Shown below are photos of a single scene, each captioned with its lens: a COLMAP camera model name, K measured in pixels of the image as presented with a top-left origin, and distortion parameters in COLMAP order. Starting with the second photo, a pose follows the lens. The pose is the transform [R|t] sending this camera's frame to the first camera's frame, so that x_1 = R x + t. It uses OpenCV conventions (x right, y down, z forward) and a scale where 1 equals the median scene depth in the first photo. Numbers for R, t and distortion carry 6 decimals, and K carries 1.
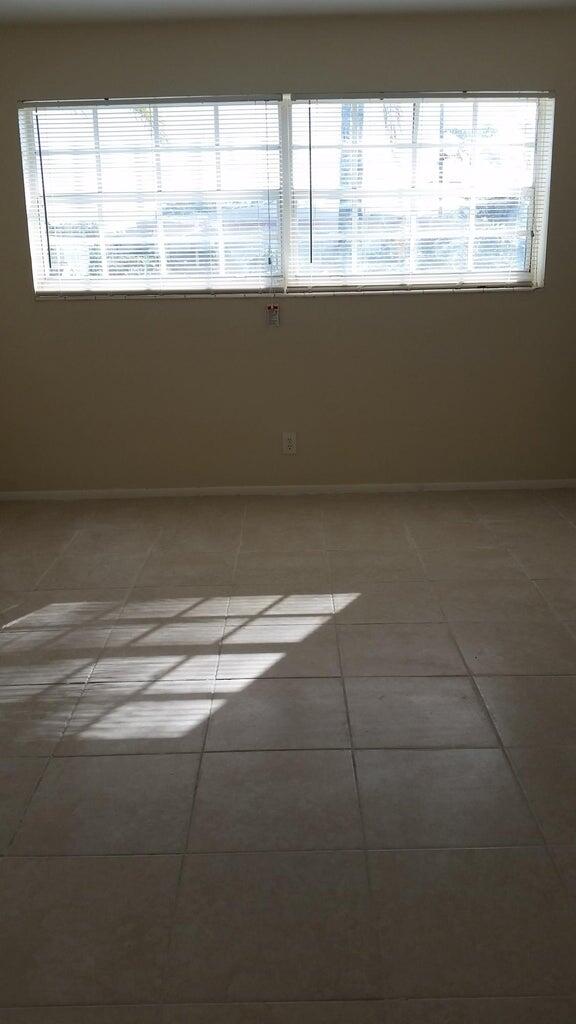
lens RADIAL K [[867.2, 0, 288.0], [0, 867.2, 512.0], [0, 0, 1]] dist [0.137270, -0.225617]
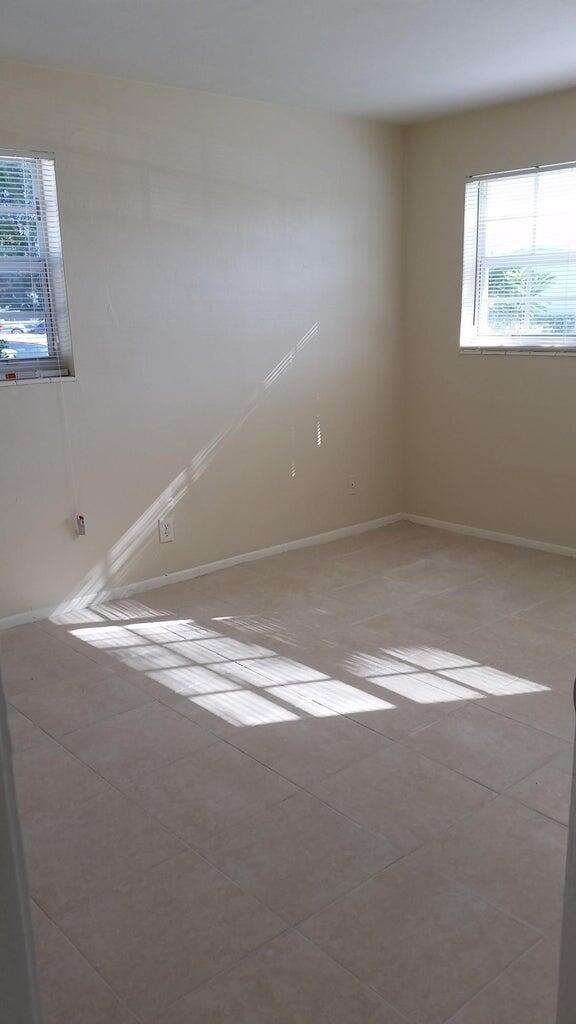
lens RADIAL K [[867.2, 0, 288.0], [0, 867.2, 512.0], [0, 0, 1]] dist [0.137270, -0.225617]
pose [[0.646377, 0.176249, -0.742384, 0.559715], [-0.220425, 0.974605, 0.039461, -0.059643], [0.730486, 0.138134, 0.668812, 0.190219]]
